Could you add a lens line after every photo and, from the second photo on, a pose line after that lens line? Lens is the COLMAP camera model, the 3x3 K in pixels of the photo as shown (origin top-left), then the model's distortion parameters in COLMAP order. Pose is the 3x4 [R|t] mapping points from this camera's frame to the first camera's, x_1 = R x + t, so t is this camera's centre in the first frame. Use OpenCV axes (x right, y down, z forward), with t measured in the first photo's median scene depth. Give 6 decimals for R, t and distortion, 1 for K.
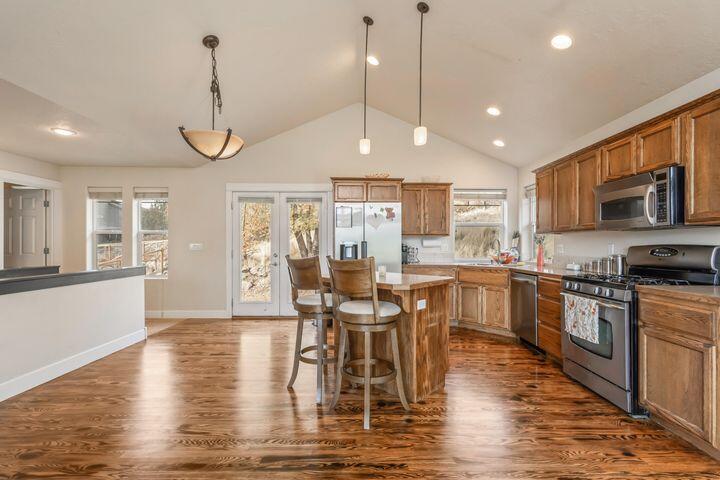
lens RADIAL K [[332.4, 0, 362.5], [0, 332.4, 244.8], [0, 0, 1]] dist [0.013903, -0.001650]
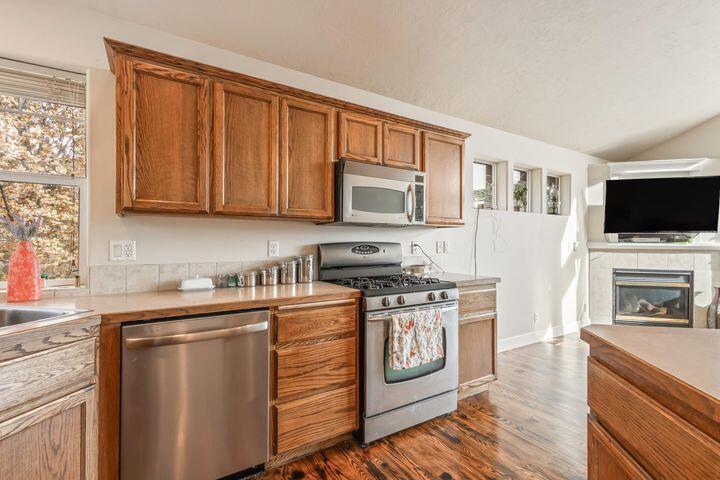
lens RADIAL K [[332.4, 0, 356.3], [0, 332.4, 242.4], [0, 0, 1]] dist [0.013903, -0.001650]
pose [[-0.529845, 0.002197, 0.848092, 0.052393], [-0.002556, 0.999988, -0.004187, 0.002493], [-0.848091, -0.004386, -0.529833, 0.919753]]
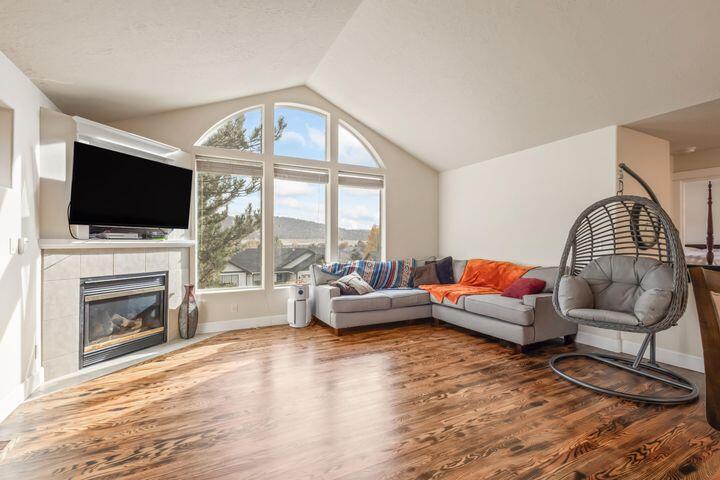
lens RADIAL K [[332.4, 0, 363.2], [0, 332.4, 242.9], [0, 0, 1]] dist [0.013903, -0.001650]
pose [[-0.886715, 0.000698, -0.462315, 0.316472], [-0.001978, 0.999984, 0.005303, -0.000240], [0.462312, 0.005617, -0.886700, 0.572423]]
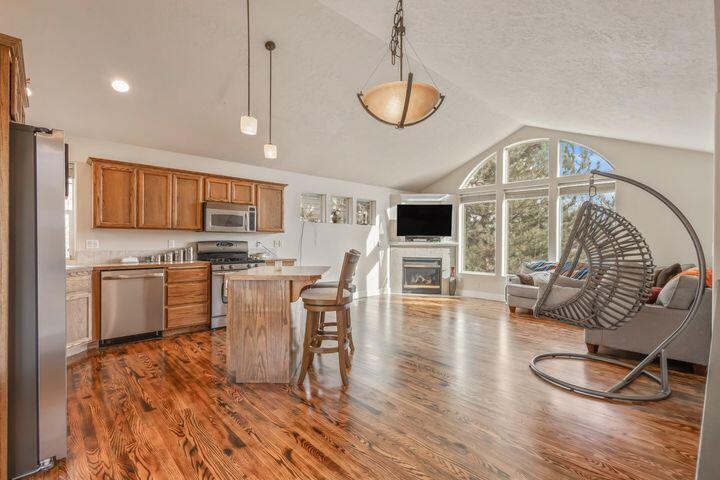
lens RADIAL K [[332.4, 0, 361.0], [0, 332.4, 243.6], [0, 0, 1]] dist [0.013903, -0.001650]
pose [[-0.679063, -0.008785, 0.734027, -0.611175], [-0.008124, 0.999957, 0.004453, 0.000523], [-0.734035, -0.002939, -0.679105, 1.028230]]
